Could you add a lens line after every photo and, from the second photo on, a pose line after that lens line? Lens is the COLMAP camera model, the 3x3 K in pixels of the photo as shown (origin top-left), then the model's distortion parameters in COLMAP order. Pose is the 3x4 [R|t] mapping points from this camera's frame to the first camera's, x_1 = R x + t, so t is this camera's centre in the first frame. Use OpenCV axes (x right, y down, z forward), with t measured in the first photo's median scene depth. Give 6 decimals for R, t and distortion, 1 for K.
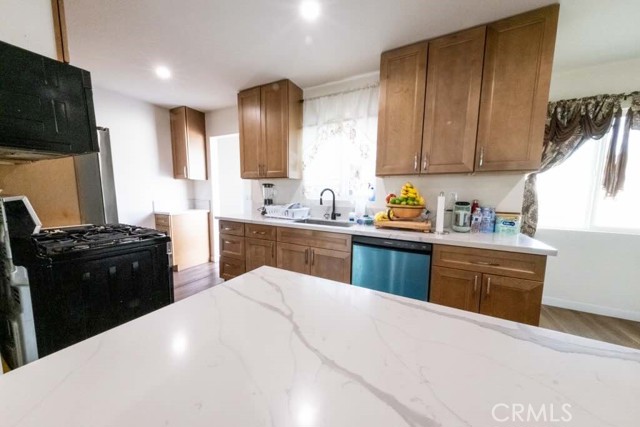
lens RADIAL K [[222.2, 0, 322.2], [0, 222.2, 216.0], [0, 0, 1]] dist [0.006346, -0.001048]
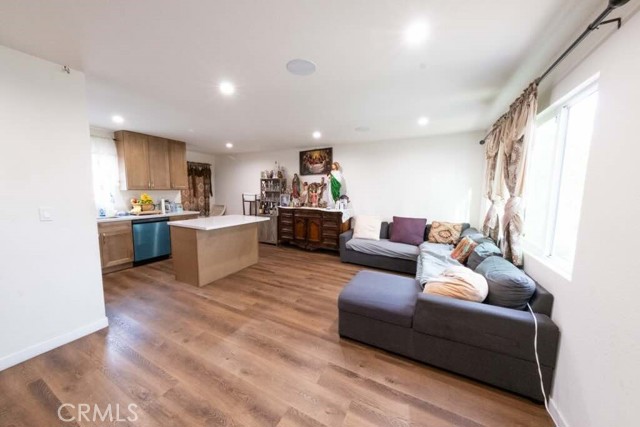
lens RADIAL K [[222.2, 0, 316.3], [0, 222.2, 211.6], [0, 0, 1]] dist [0.006346, -0.001048]
pose [[-0.010972, -0.104249, 0.994491, -1.575132], [0.096981, 0.989751, 0.104822, -0.034362], [-0.995226, 0.097597, -0.000749, -0.562769]]
